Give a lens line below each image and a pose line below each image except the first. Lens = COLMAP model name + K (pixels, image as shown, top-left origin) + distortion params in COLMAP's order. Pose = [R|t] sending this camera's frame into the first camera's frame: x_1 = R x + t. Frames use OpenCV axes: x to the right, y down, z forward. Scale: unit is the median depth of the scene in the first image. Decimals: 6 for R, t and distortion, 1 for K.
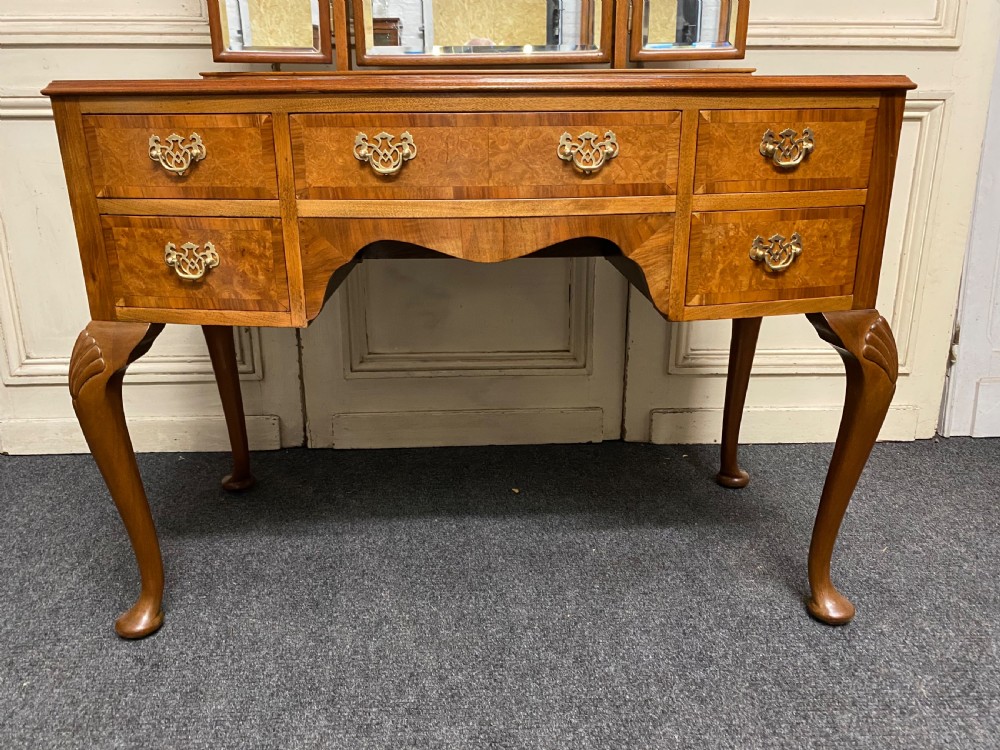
lens RADIAL K [[770.0, 0, 496.0], [0, 770.0, 374.0], [0, 0, 1]] dist [0.045949, -0.062665]
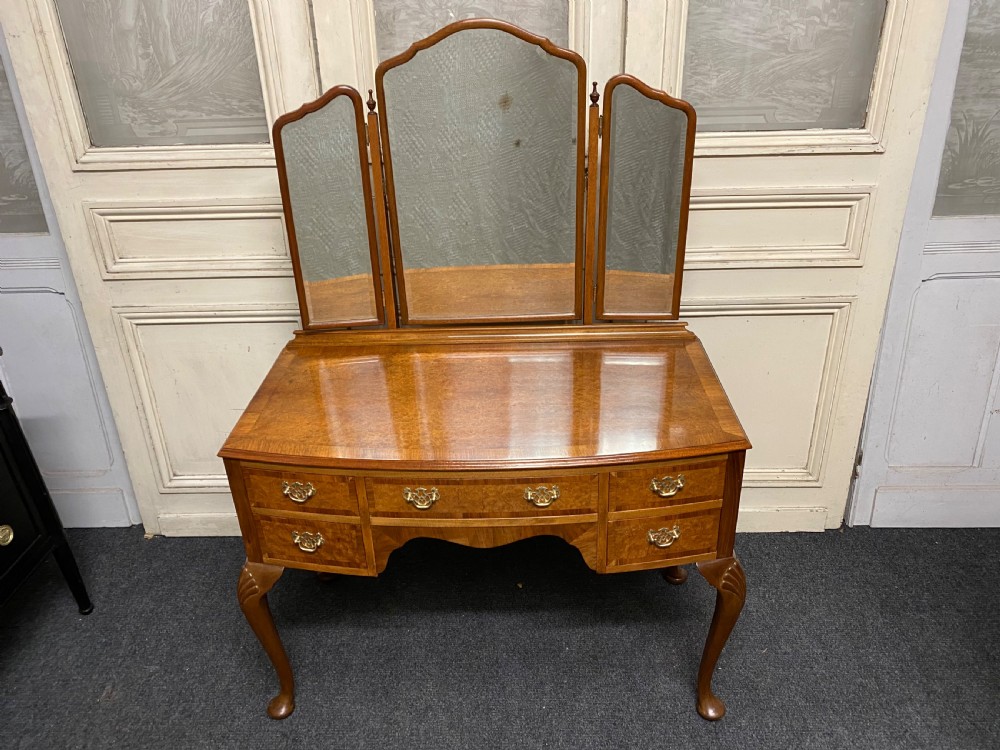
lens RADIAL K [[764.8, 0, 500.0], [0, 764.8, 375.0], [0, 0, 1]] dist [0.121457, -0.267928]
pose [[0.998229, 0.002513, -0.059435, 0.119173], [0.008010, 0.984329, 0.176158, -0.792402], [0.058946, -0.176322, 0.982566, -0.554319]]
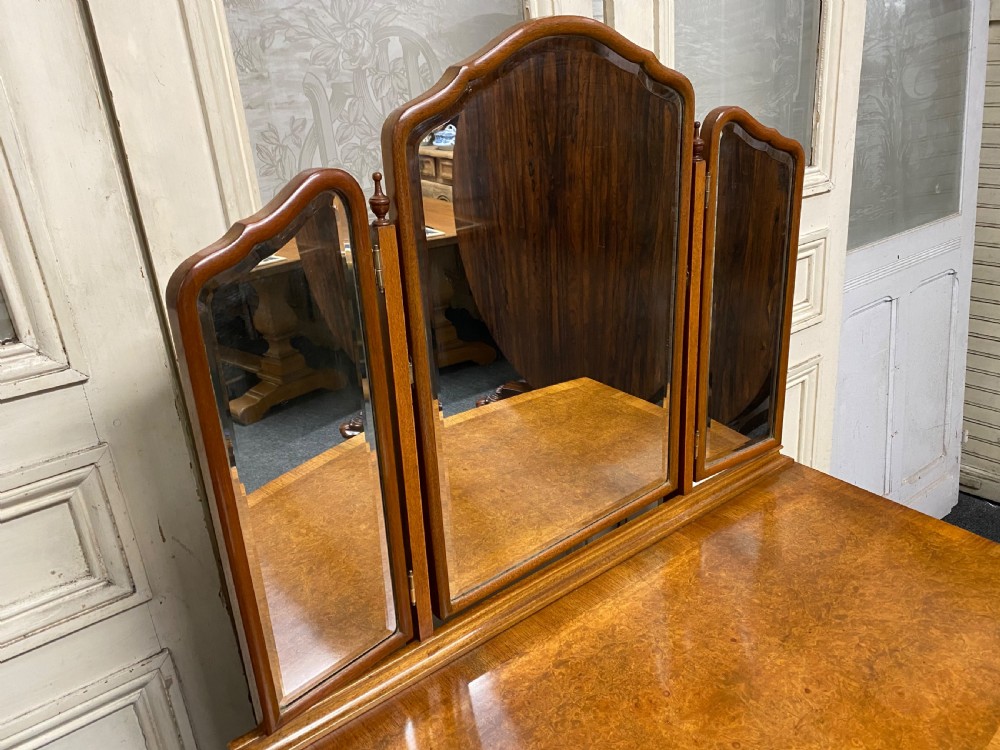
lens RADIAL K [[780.1, 0, 500.0], [0, 780.1, 375.0], [0, 0, 1]] dist [0.002383, 0.003730]
pose [[0.810468, -0.261140, 0.524354, -0.647420], [0.225835, 0.965230, 0.131643, -0.998853], [-0.540499, 0.011726, 0.841263, 0.525538]]
